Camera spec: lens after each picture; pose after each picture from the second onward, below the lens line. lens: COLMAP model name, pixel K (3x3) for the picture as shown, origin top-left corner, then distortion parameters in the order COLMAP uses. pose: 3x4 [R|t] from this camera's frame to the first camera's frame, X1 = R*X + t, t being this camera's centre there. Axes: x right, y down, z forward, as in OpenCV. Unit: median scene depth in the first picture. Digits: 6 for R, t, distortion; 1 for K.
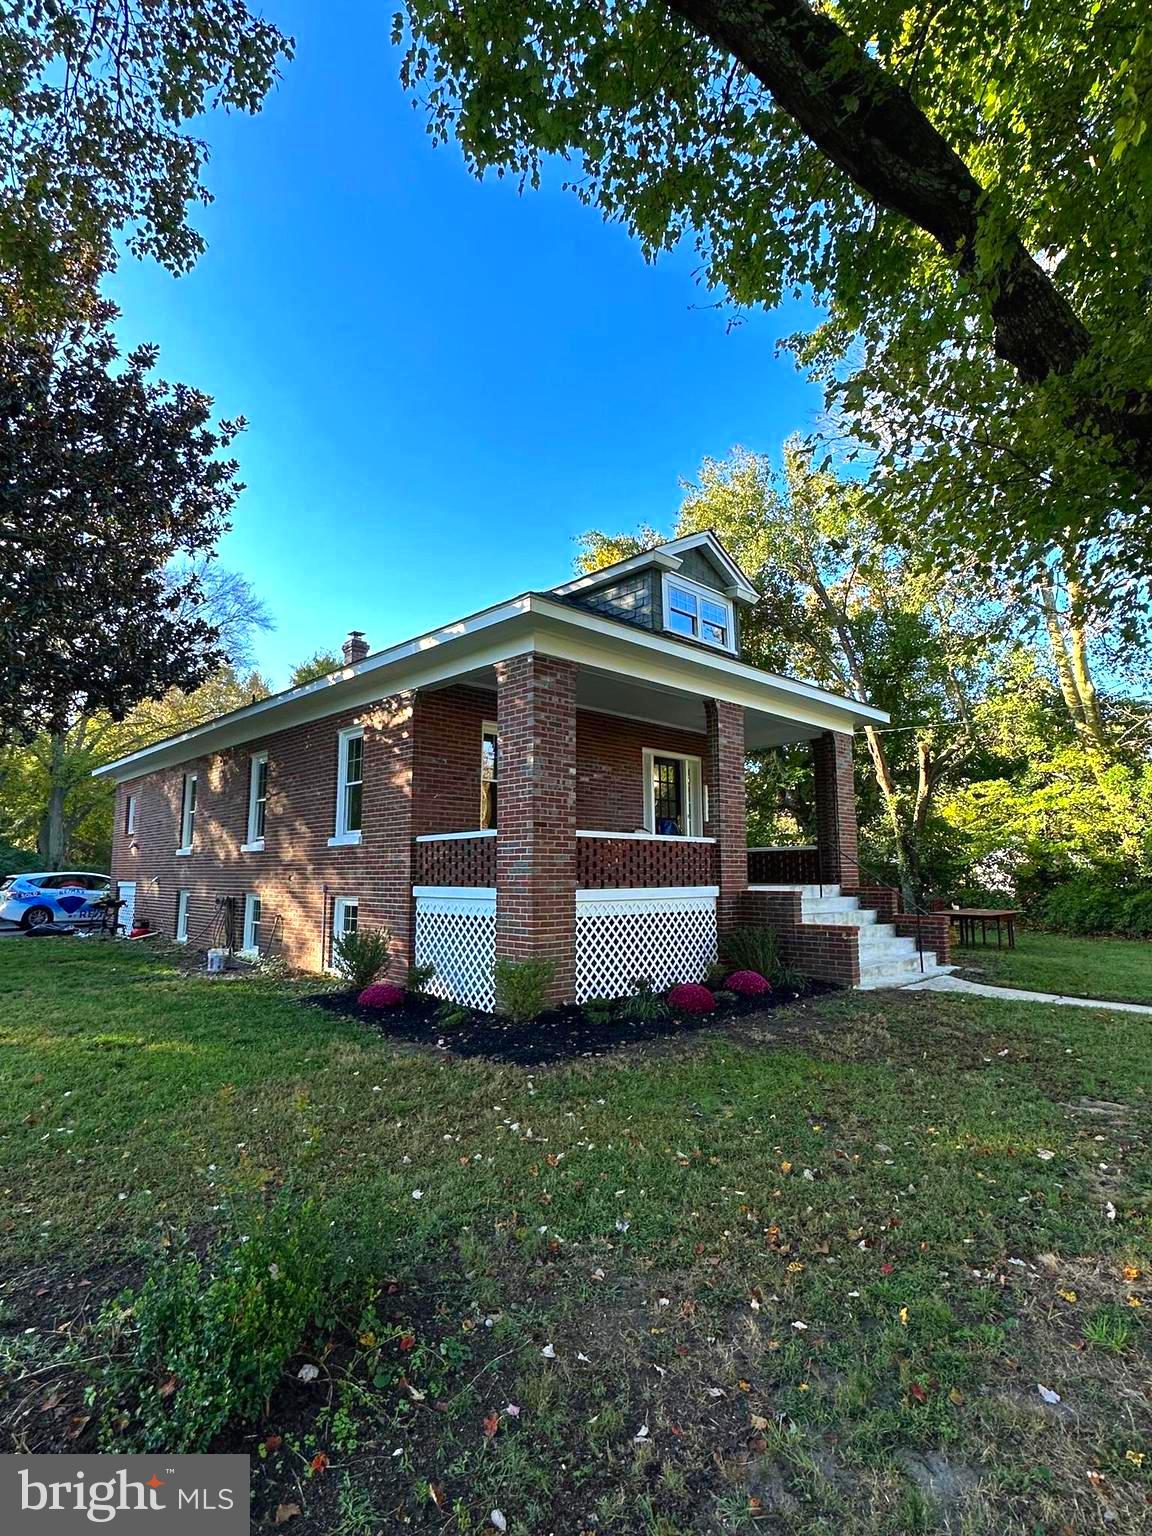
lens RADIAL K [[775.2, 0, 574.8], [0, 775.2, 770.2], [0, 0, 1]] dist [-0.020593, 0.000191]
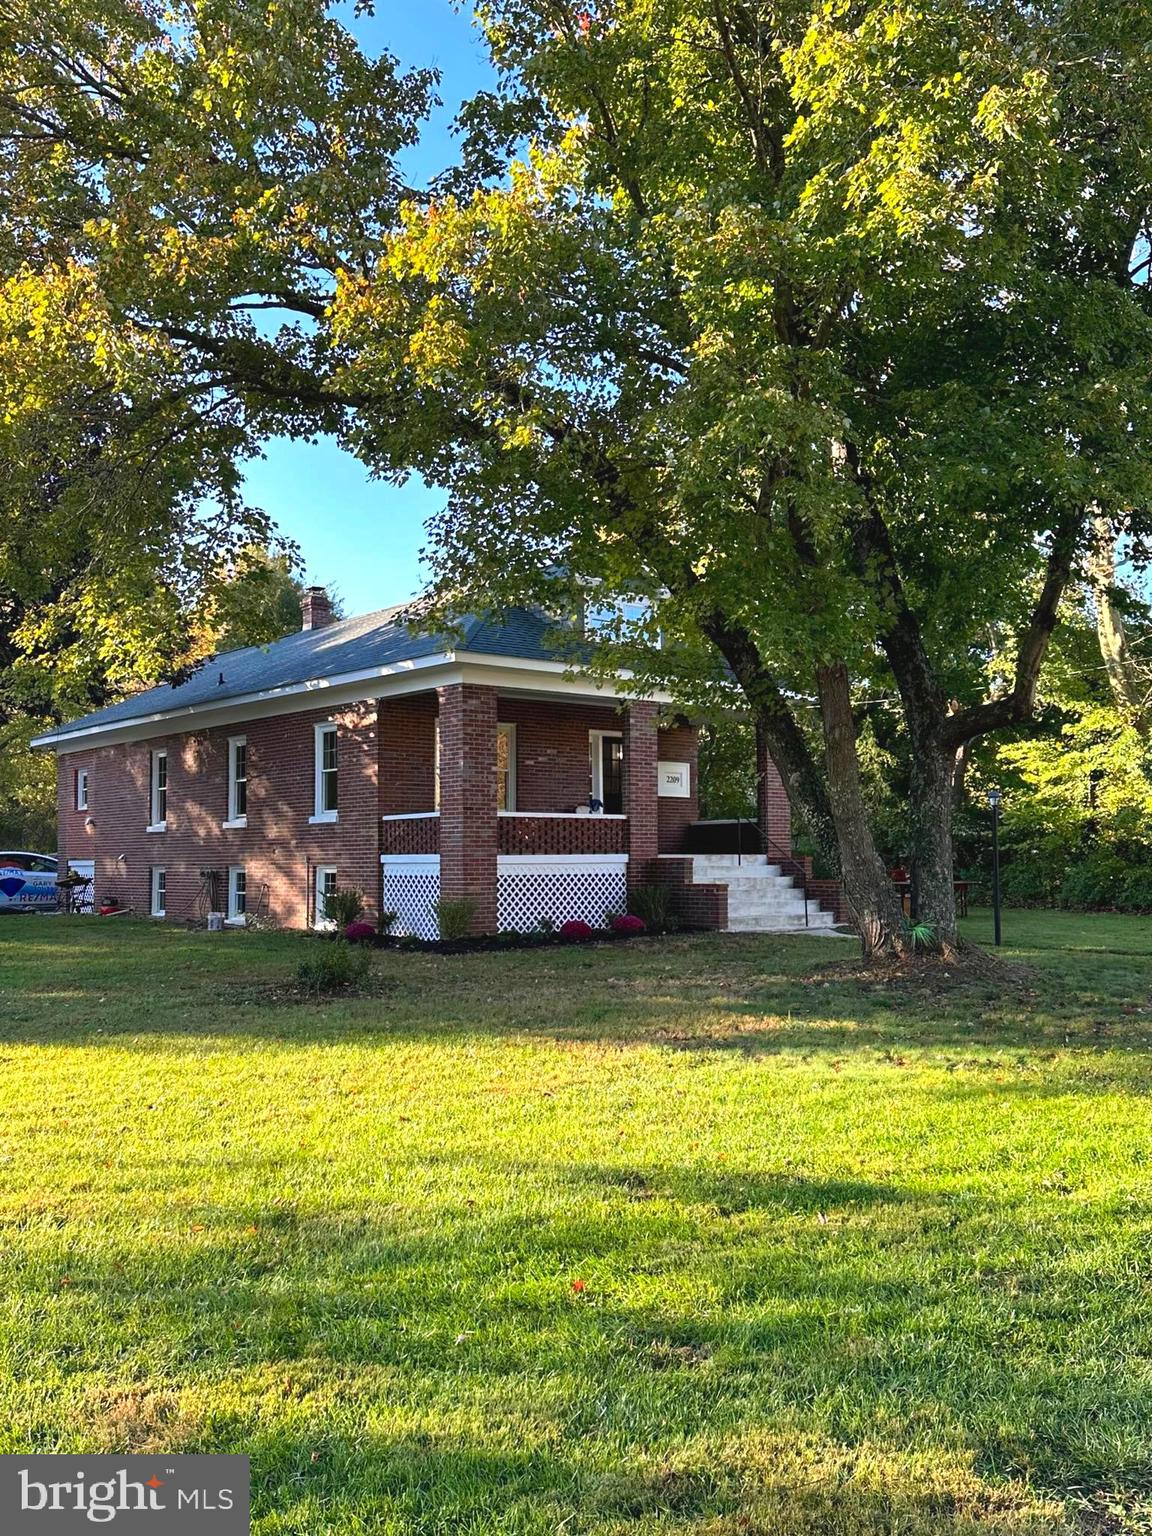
lens RADIAL K [[1338.2, 0, 579.1], [0, 1338.2, 778.0], [0, 0, 1]] dist [0.109160, -0.152520]
pose [[0.997741, -0.009901, -0.066445, 0.243479], [0.014790, 0.997187, 0.073487, -0.123437], [0.065531, -0.074304, 0.995080, -1.072854]]
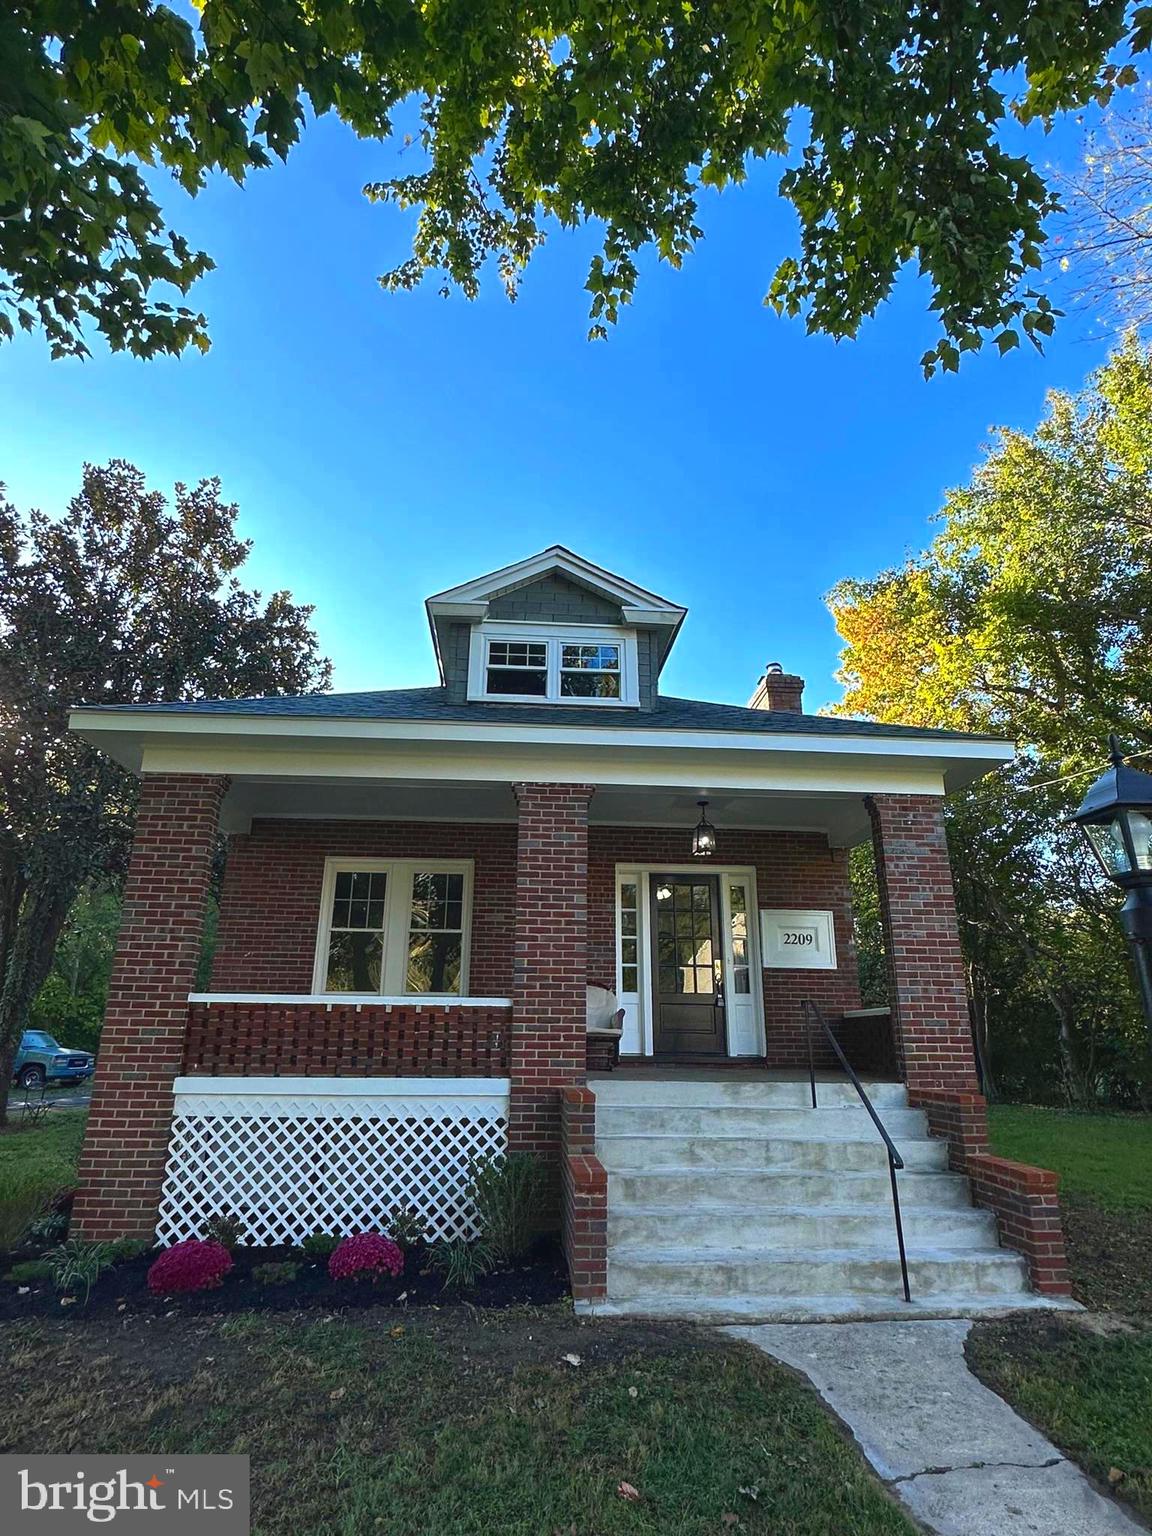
lens RADIAL K [[857.0, 0, 571.0], [0, 857.0, 770.8], [0, 0, 1]] dist [-0.001888, -0.000013]
pose [[0.755629, -0.187591, -0.627562, 0.679536], [0.076680, 0.976857, -0.199674, 0.048831], [0.650496, 0.102758, 0.752527, 0.479121]]
